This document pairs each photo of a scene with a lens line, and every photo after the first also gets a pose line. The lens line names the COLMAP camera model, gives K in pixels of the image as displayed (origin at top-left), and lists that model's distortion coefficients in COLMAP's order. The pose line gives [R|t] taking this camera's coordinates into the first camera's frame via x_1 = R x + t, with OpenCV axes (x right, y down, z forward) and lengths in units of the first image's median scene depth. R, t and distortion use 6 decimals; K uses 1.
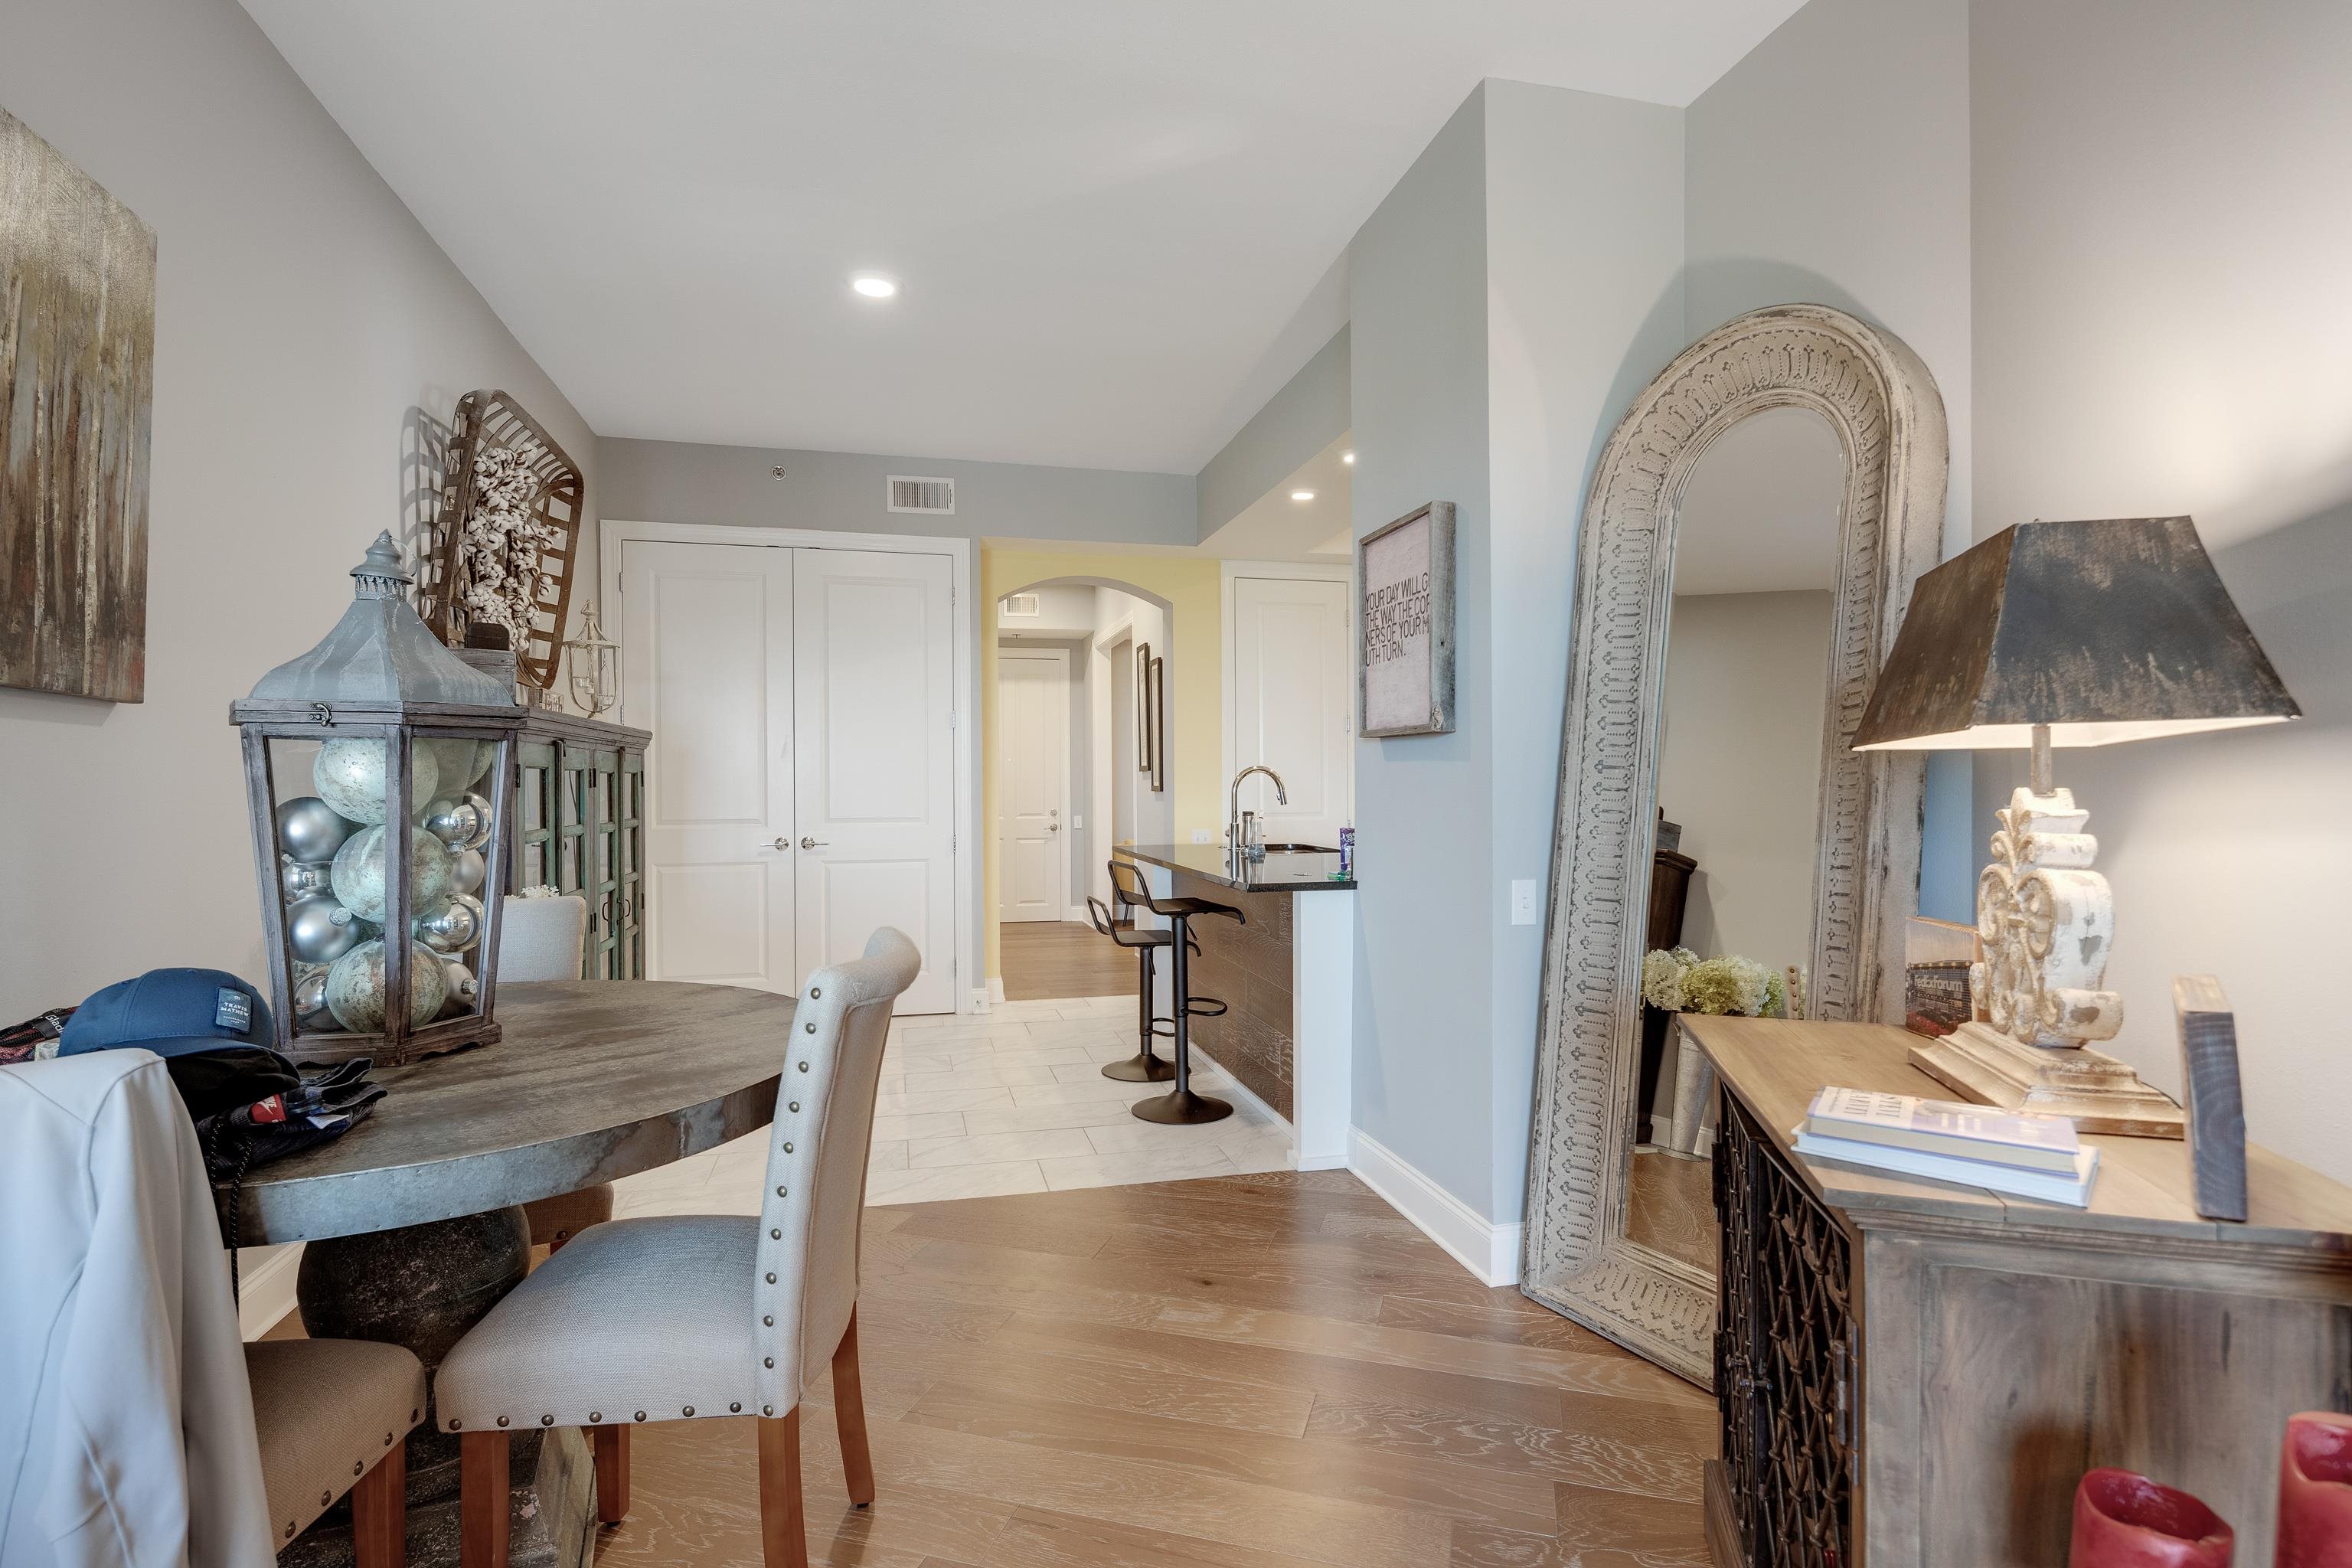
lens RADIAL K [[1149.4, 0, 1177.2], [0, 1149.4, 793.5], [0, 0, 1]] dist [-0.004557, -0.000477]
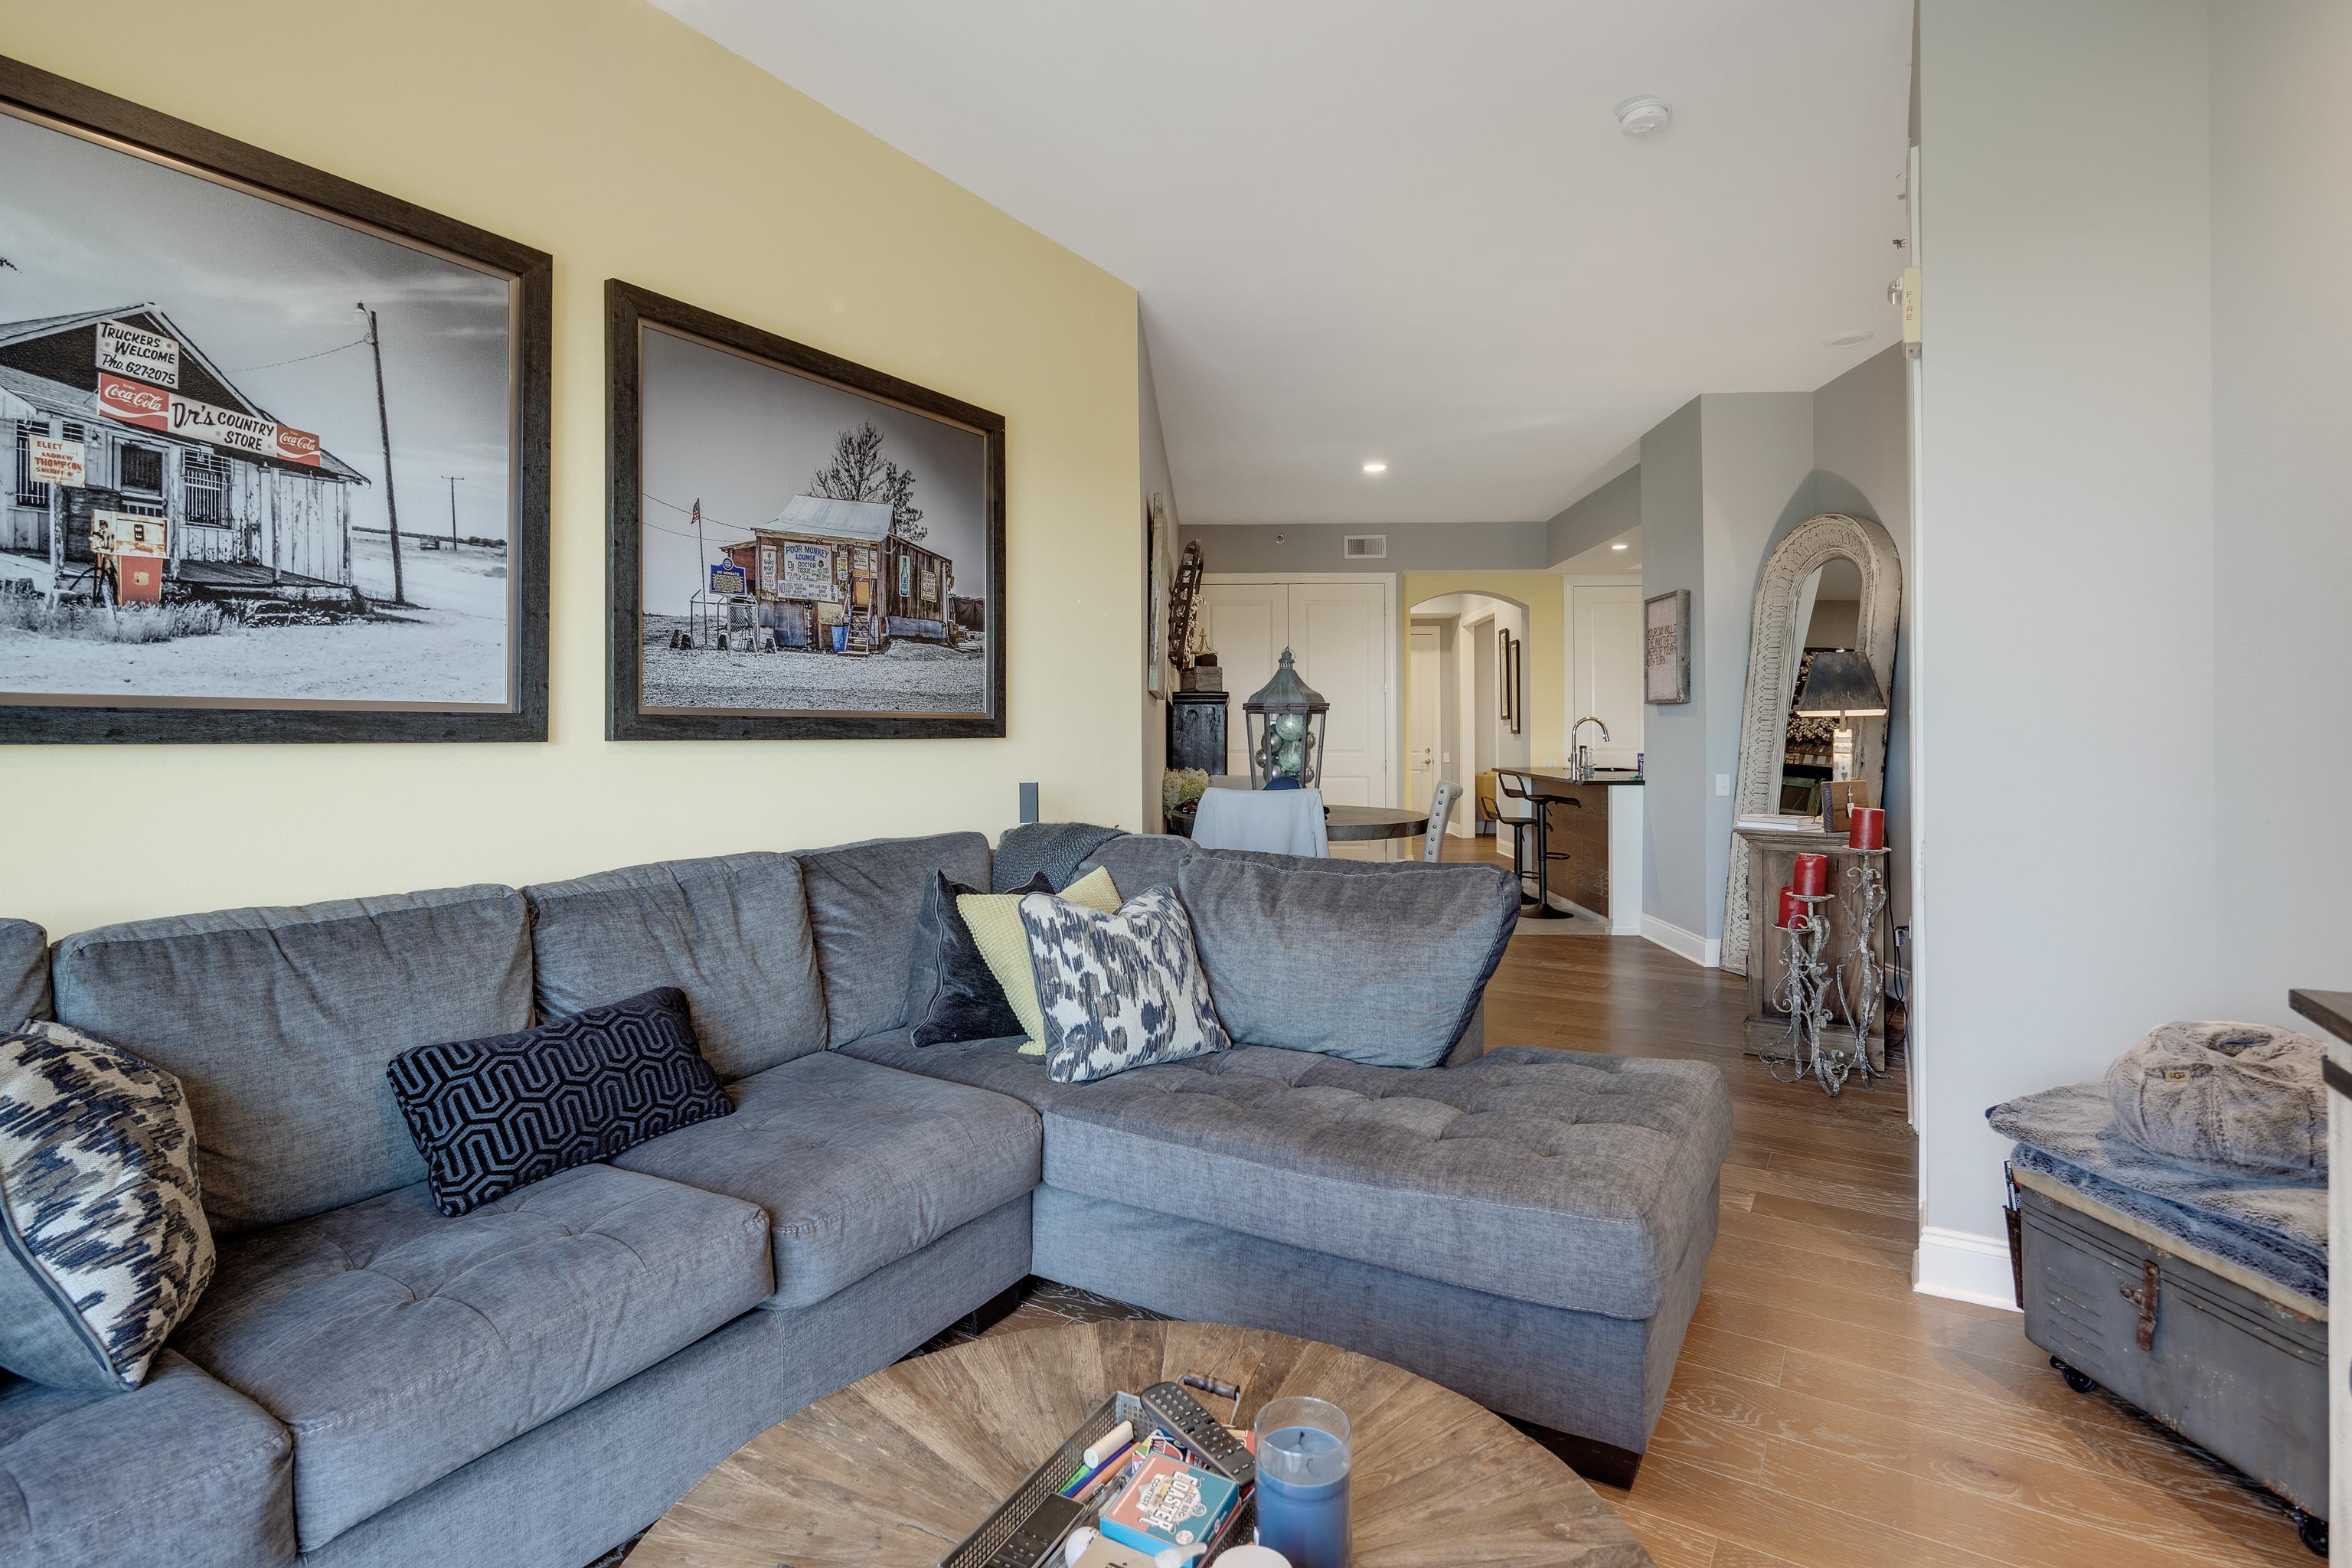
lens RADIAL K [[1149.4, 0, 1165.1], [0, 1149.4, 720.6], [0, 0, 1]] dist [-0.004557, -0.000477]
pose [[0.958391, -0.001510, -0.285456, -0.057740], [-0.002943, 0.999881, -0.015171, 0.009877], [0.285445, 0.015380, 0.958272, -1.019233]]
